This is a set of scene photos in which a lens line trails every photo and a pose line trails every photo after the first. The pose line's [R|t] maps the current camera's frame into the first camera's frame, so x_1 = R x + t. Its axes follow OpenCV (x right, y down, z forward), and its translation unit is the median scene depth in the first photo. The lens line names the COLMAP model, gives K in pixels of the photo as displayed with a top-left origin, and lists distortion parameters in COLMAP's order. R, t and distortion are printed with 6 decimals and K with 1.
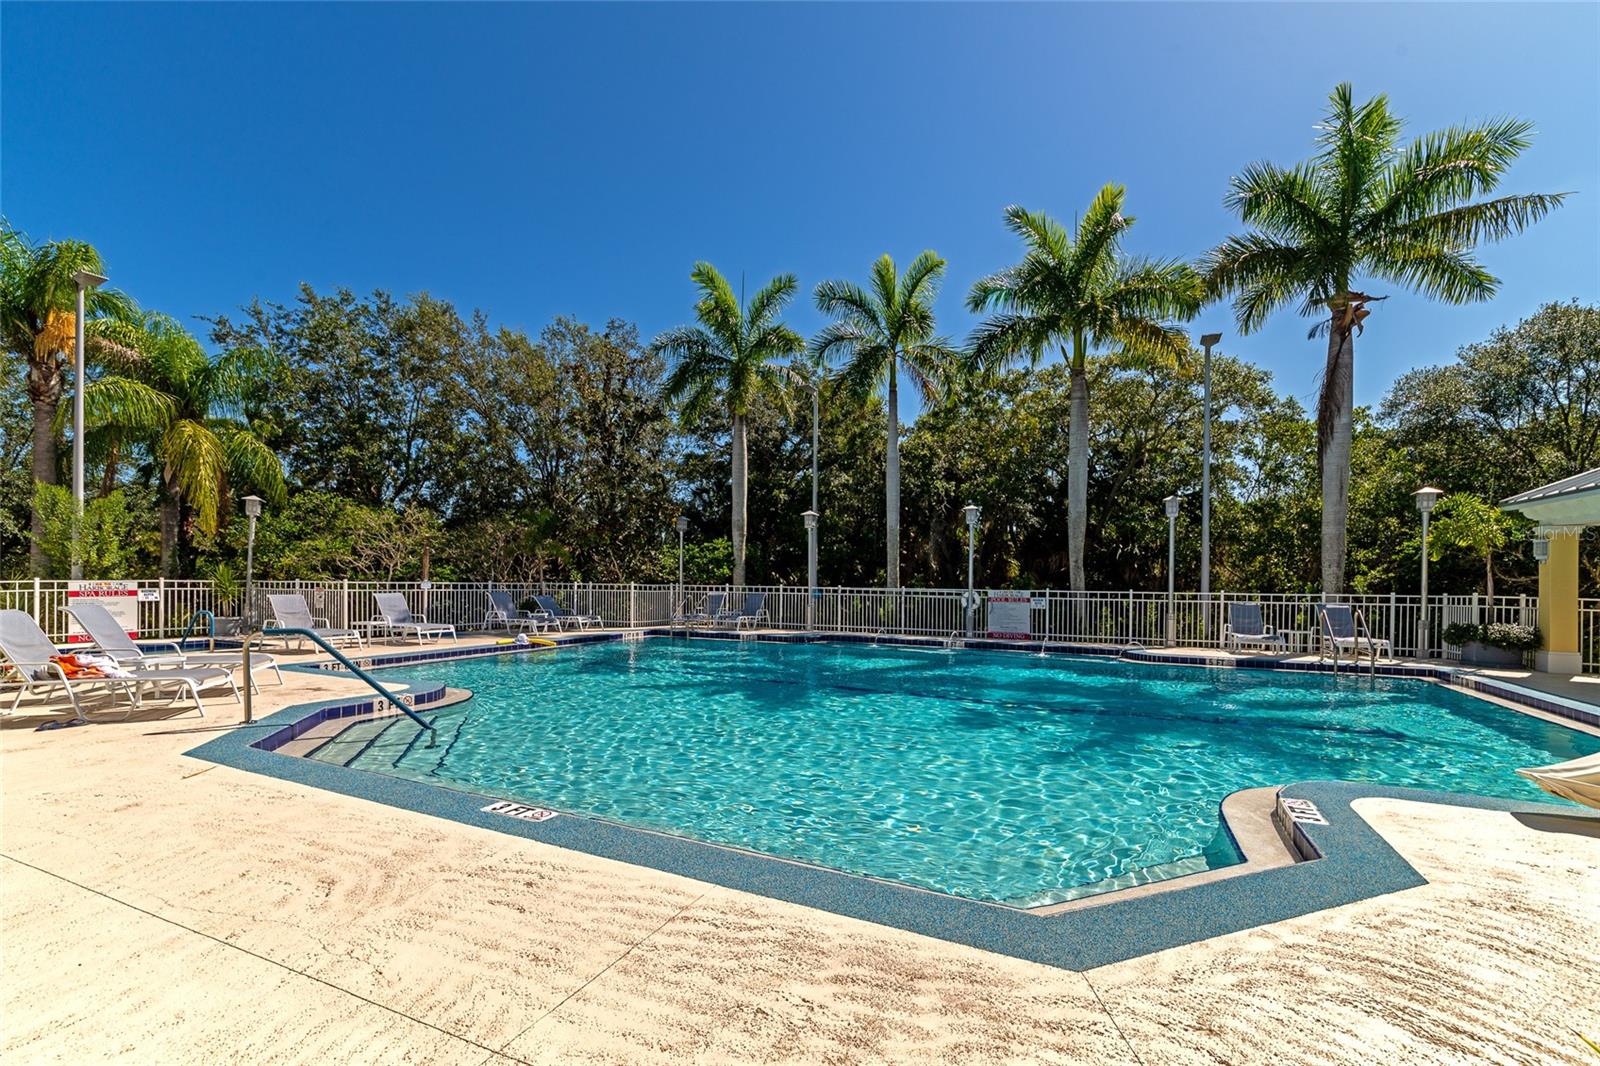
lens RADIAL K [[632.7, 0, 825.0], [0, 632.7, 576.3], [0, 0, 1]] dist [-0.015476, 0.000273]
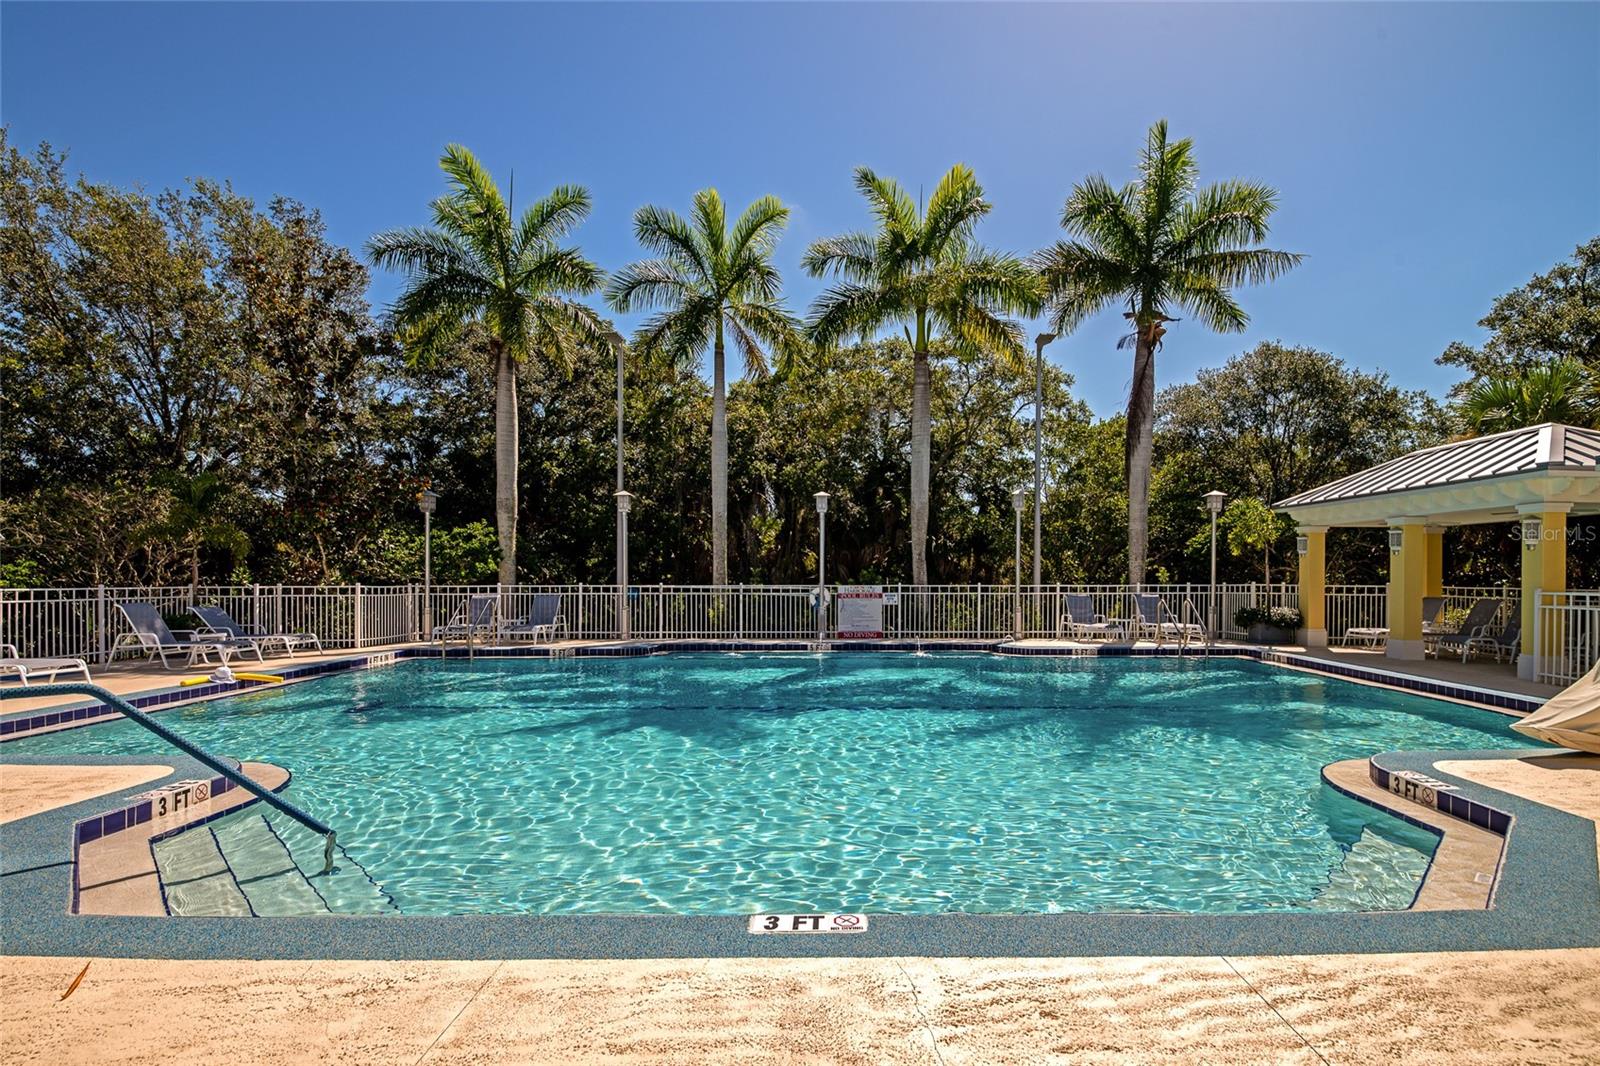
lens RADIAL K [[721.4, 0, 838.2], [0, 721.4, 570.7], [0, 0, 1]] dist [0.004948, -0.001186]
pose [[0.909992, -0.007944, 0.414550, -0.187931], [0.007249, 0.999968, 0.003251, -0.003553], [-0.414563, 0.000047, 0.910021, 0.064208]]
